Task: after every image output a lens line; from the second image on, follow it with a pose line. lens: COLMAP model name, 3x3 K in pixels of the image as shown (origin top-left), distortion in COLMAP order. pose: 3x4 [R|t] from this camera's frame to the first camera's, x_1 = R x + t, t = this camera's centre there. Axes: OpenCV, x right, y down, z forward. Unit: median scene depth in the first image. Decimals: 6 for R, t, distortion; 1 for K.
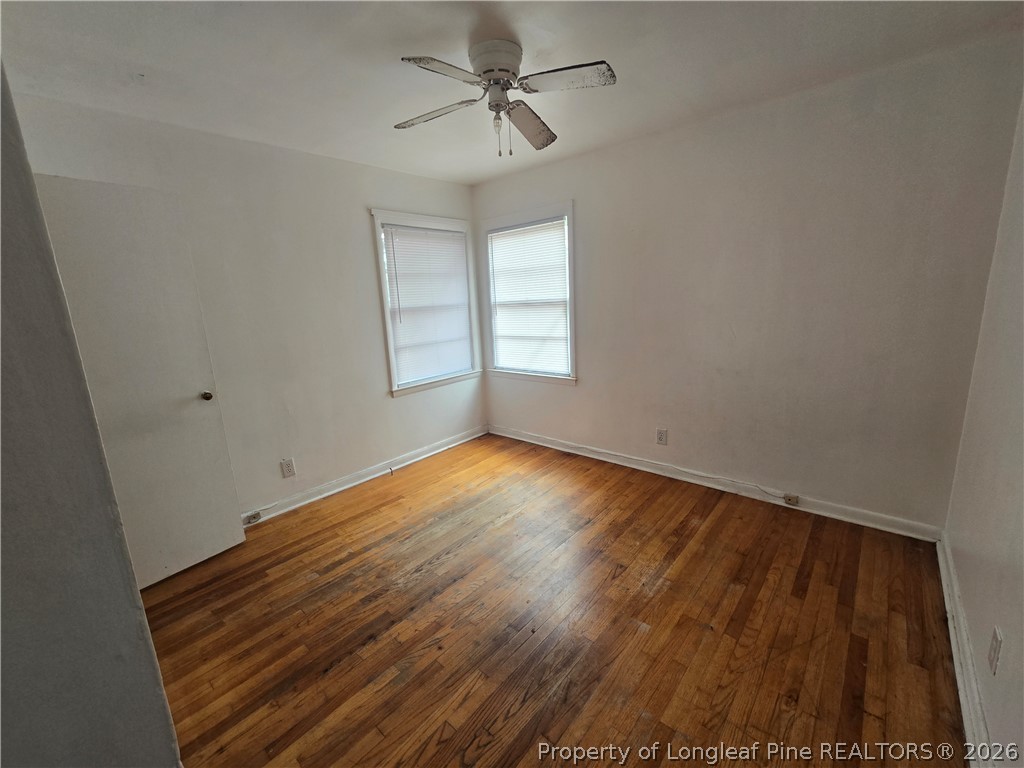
lens RADIAL K [[416.4, 0, 509.8], [0, 416.4, 374.7], [0, 0, 1]] dist [0.000445, -0.000030]
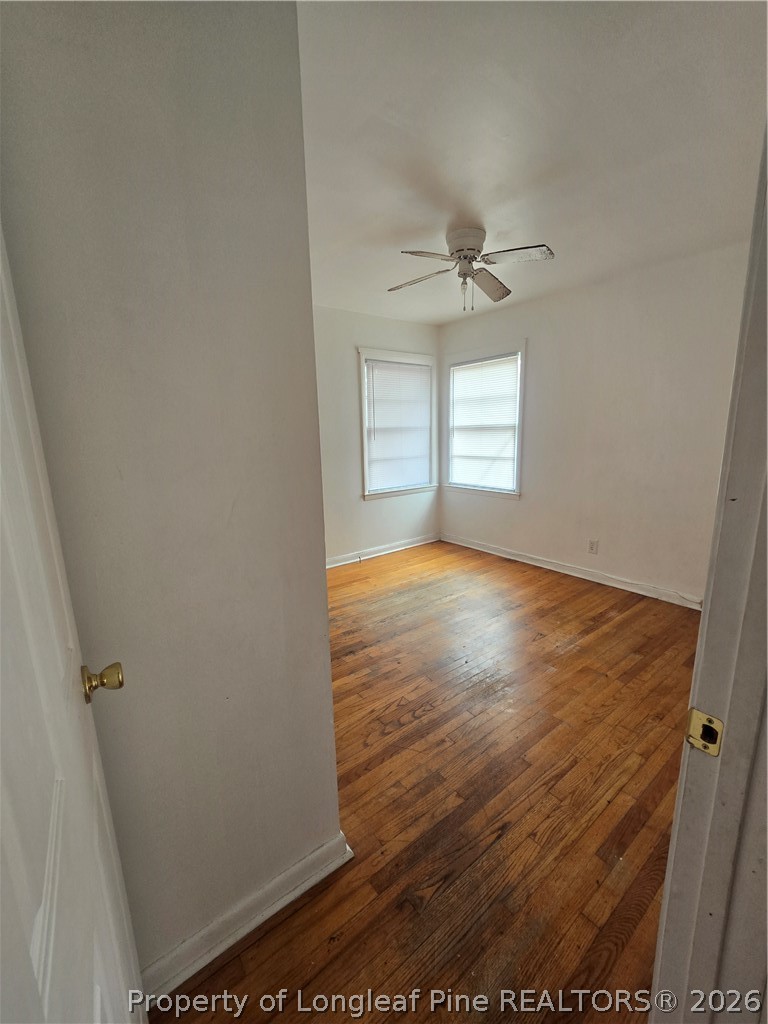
lens RADIAL K [[416.4, 0, 388.4], [0, 416.4, 513.7], [0, 0, 1]] dist [0.000445, -0.000030]
pose [[0.982568, 0.063684, -0.174656, 0.008412], [-0.060738, 0.997908, 0.022166, 0.079464], [0.175702, -0.011171, 0.984380, -0.260003]]
